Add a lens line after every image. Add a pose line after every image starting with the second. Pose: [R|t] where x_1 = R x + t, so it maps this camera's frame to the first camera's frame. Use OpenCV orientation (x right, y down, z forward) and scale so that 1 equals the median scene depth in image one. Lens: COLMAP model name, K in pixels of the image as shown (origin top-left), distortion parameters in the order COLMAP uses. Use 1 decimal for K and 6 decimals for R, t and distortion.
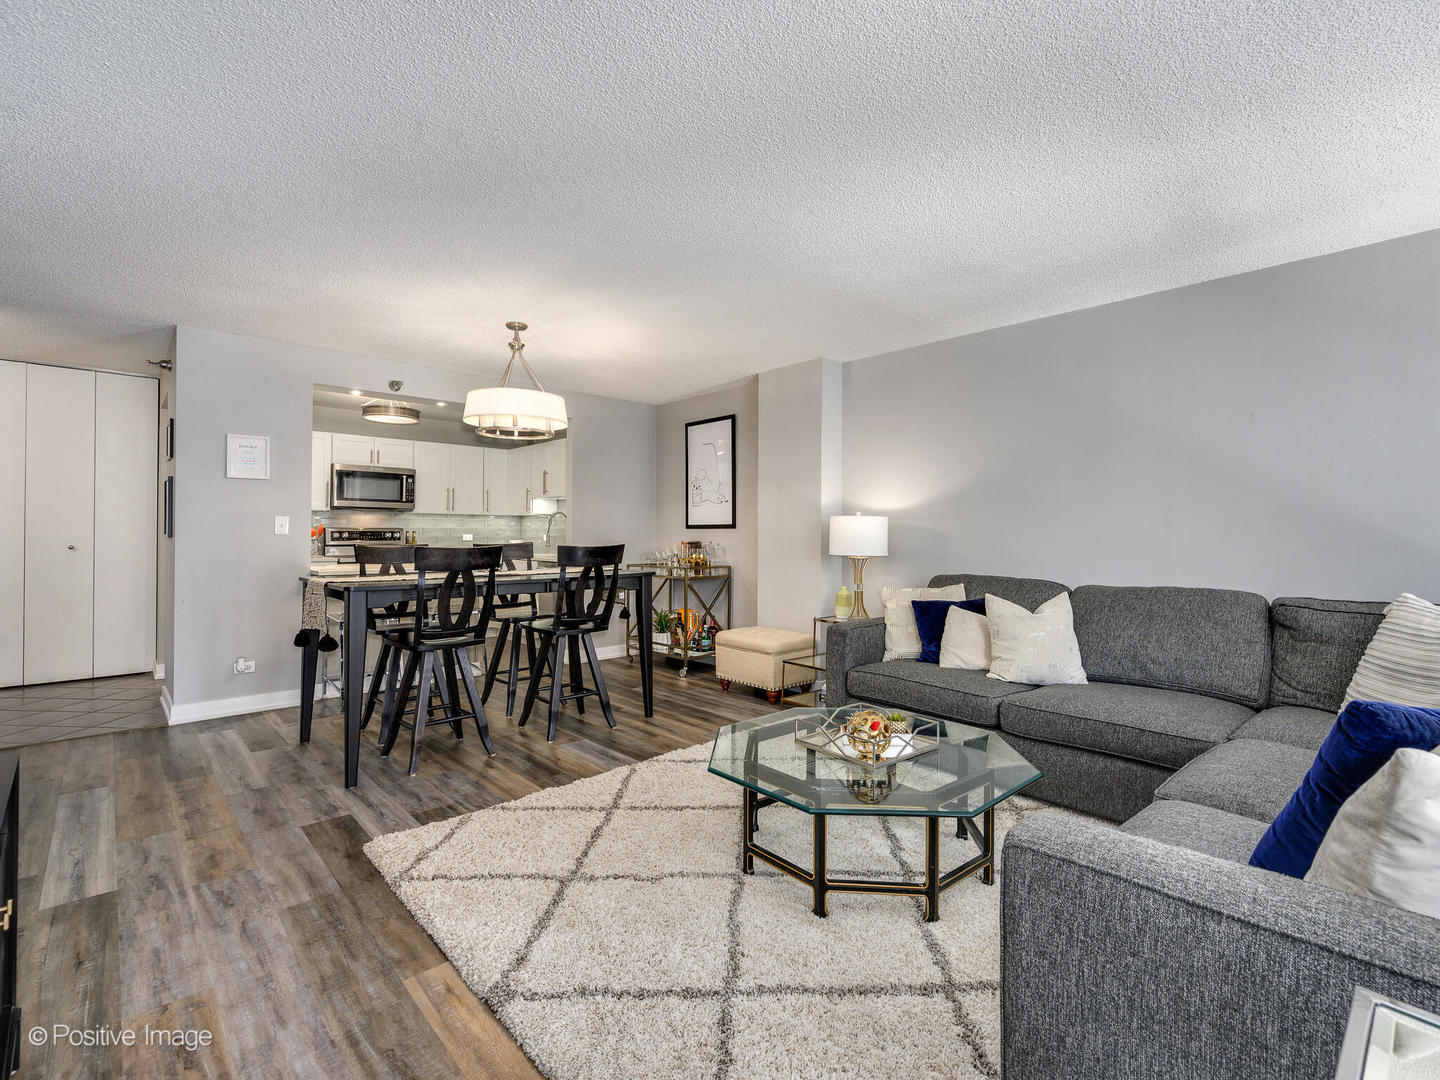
lens RADIAL K [[720.4, 0, 724.8], [0, 720.4, 532.2], [0, 0, 1]] dist [-0.001475, -0.000252]
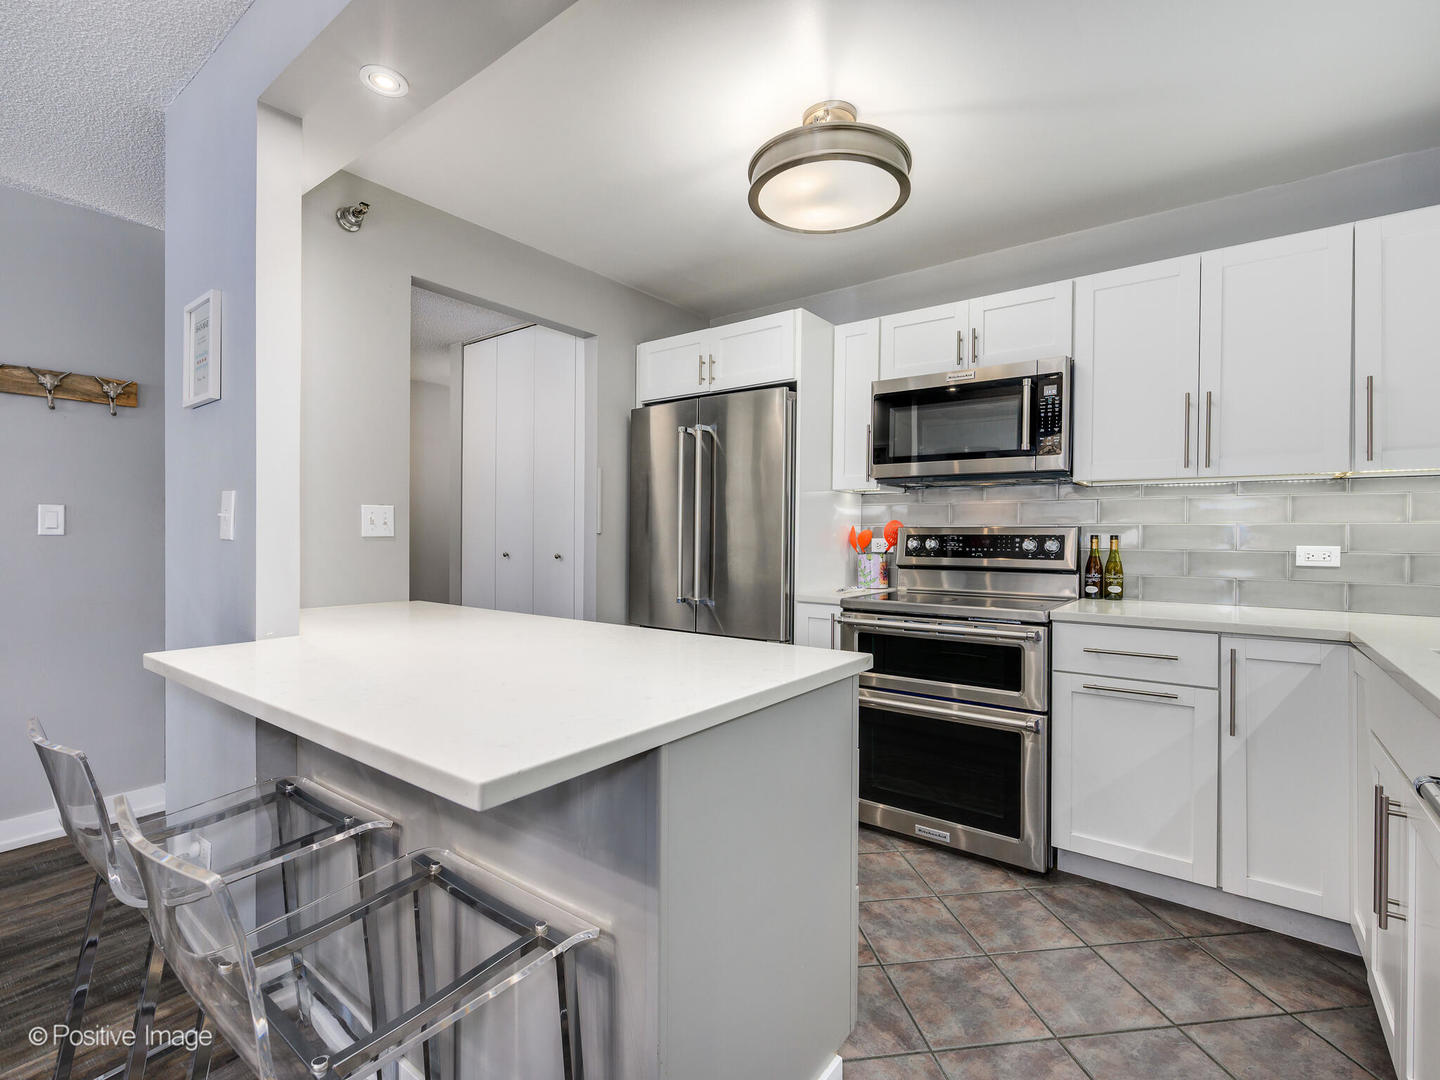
lens RADIAL K [[675.0, 0, 720.0], [0, 675.0, 540.0], [0, 0, 1]] dist [0.008226, -0.000352]
pose [[0.189949, 0.004724, -0.981783, -0.169817], [-0.002598, 0.999987, 0.004309, 0.000128], [0.981790, 0.001732, 0.189959, 0.944861]]
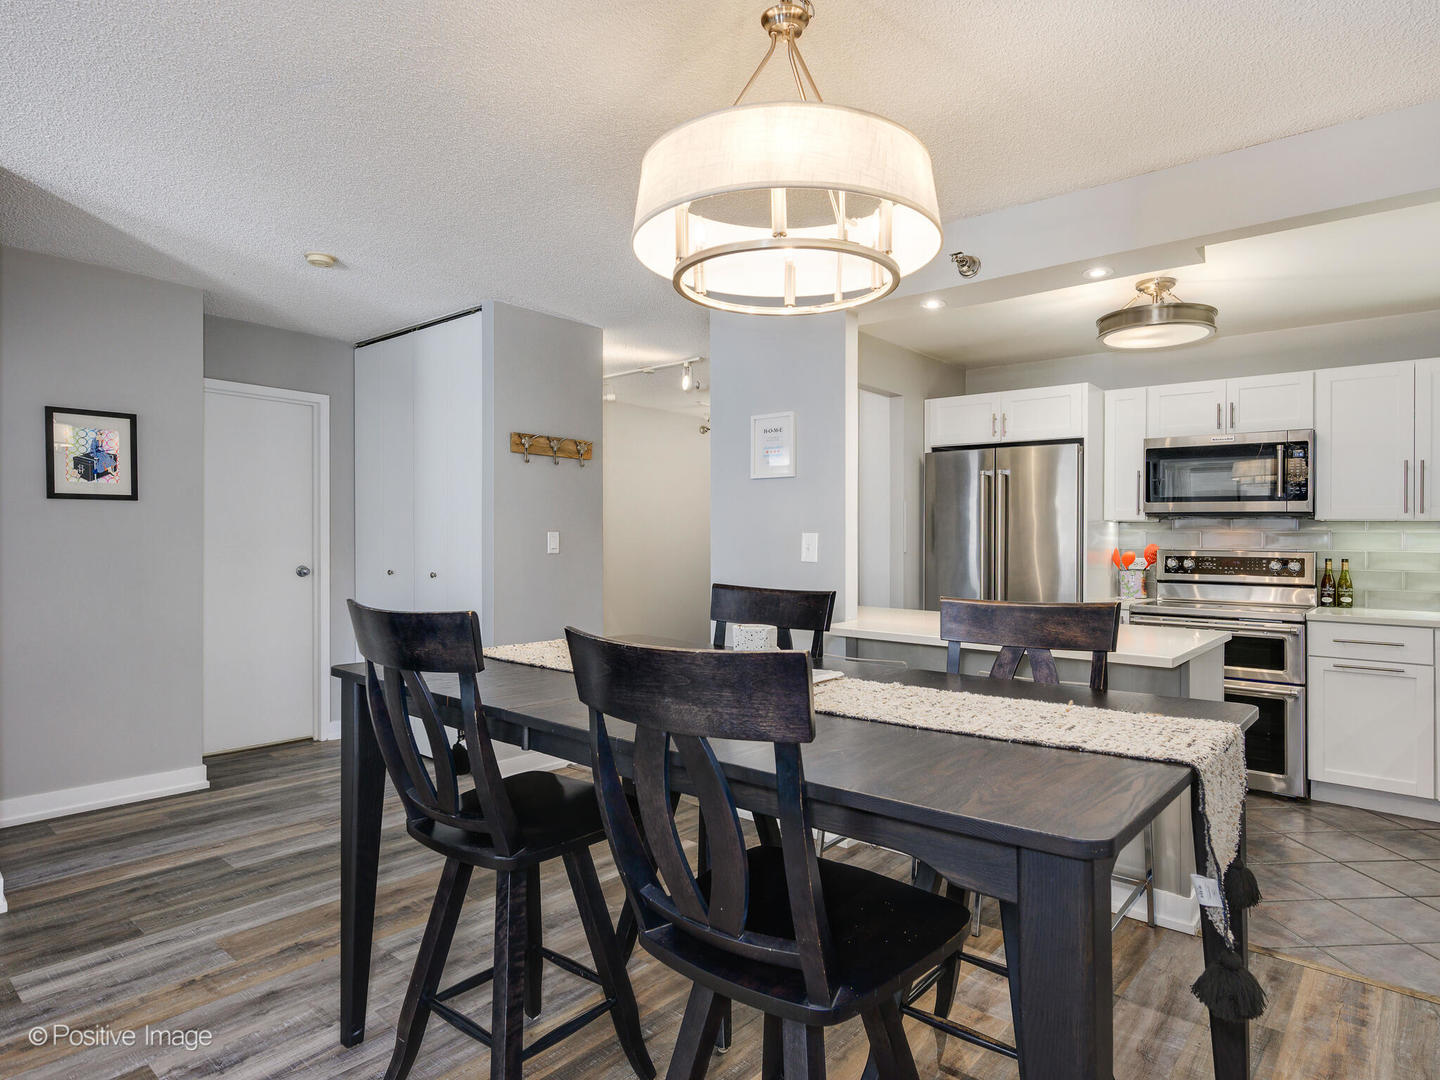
lens RADIAL K [[808.6, 0, 719.0], [0, 808.6, 532.7], [0, 0, 1]] dist [0.004172, 0.002807]
pose [[0.131957, -0.009936, -0.991206, 0.070201], [-0.007875, 0.999908, -0.011072, -0.012323], [0.991224, 0.009267, 0.131867, 0.652360]]
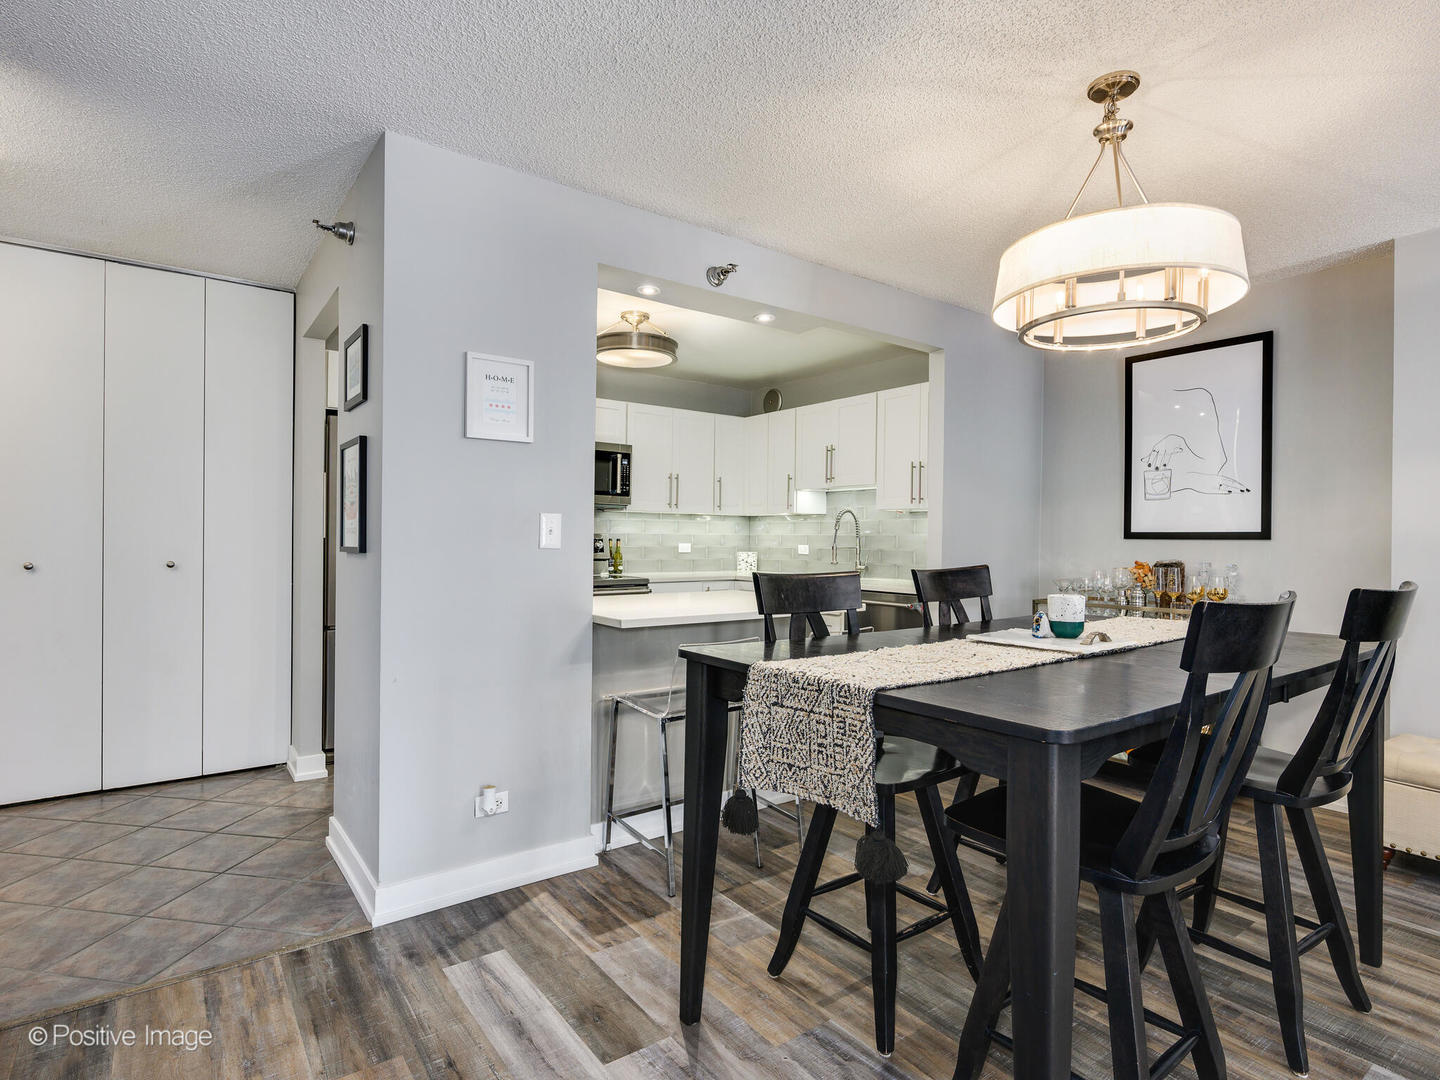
lens RADIAL K [[777.0, 0, 686.8], [0, 777.0, 546.6], [0, 0, 1]] dist [0.000670, -0.027354]
pose [[0.992954, 0.007542, -0.118257, -0.359280], [-0.005986, 0.999891, 0.013507, -0.004903], [0.118346, -0.012704, 0.992891, 0.358609]]
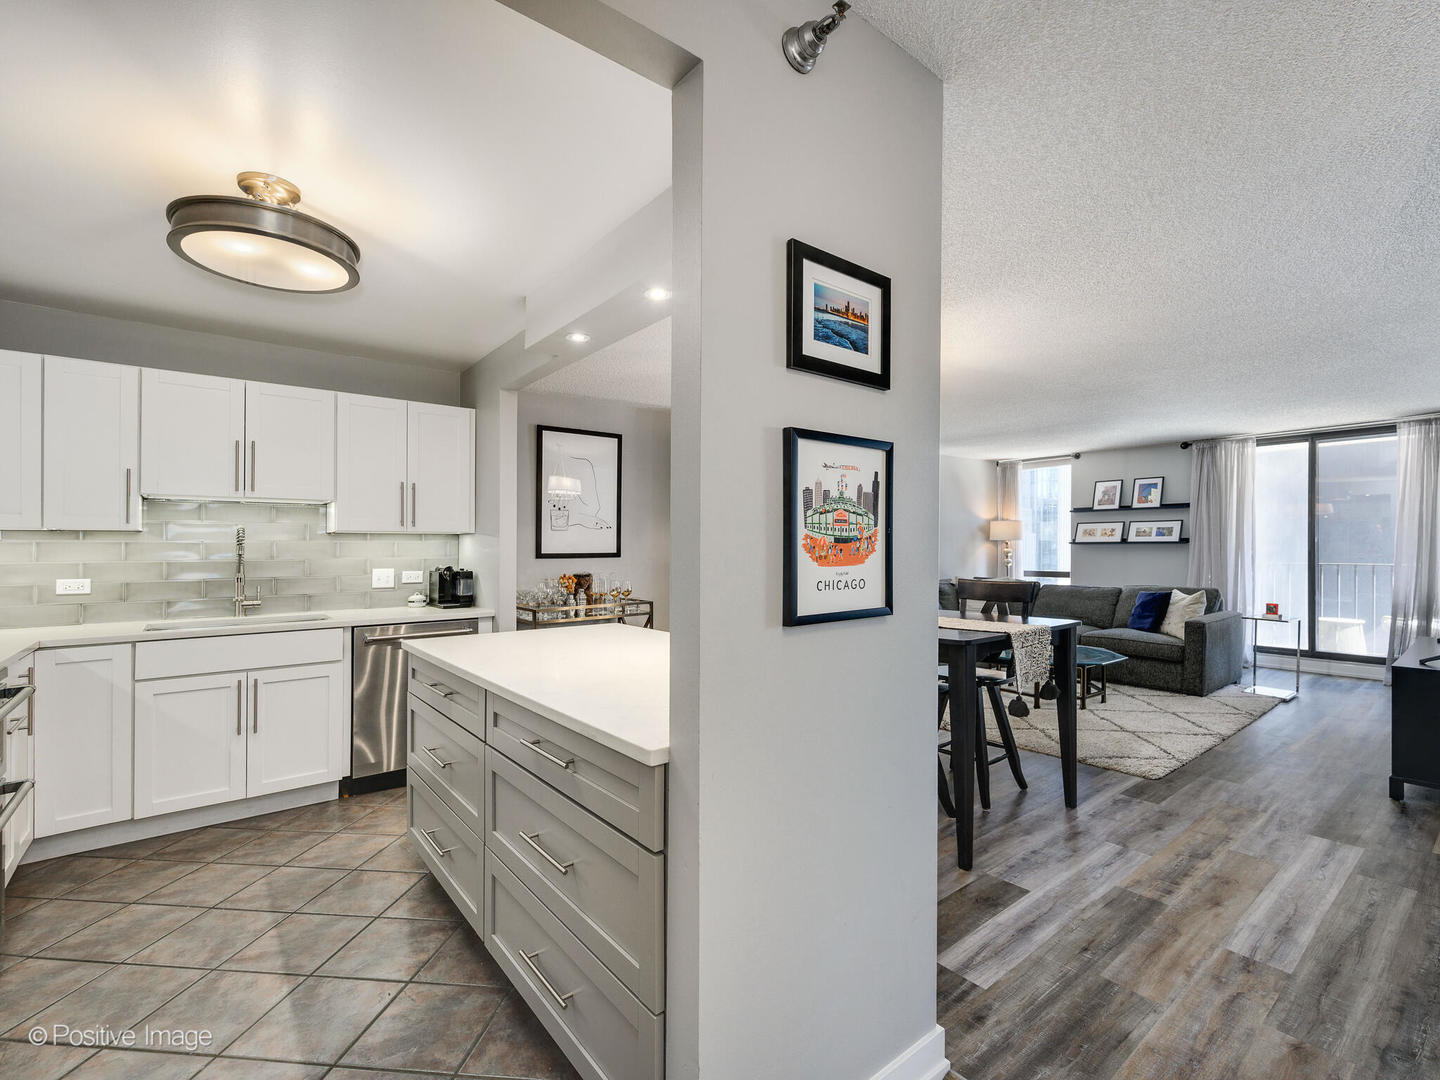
lens RADIAL K [[646.0, 0, 765.6], [0, 646.0, 544.2], [0, 0, 1]] dist [-0.010898, -0.000667]
pose [[0.020002, 0.001018, 0.999799, -0.820939], [-0.000593, 0.999999, -0.001006, -0.021019], [-0.999800, -0.000573, 0.020003, 0.792529]]
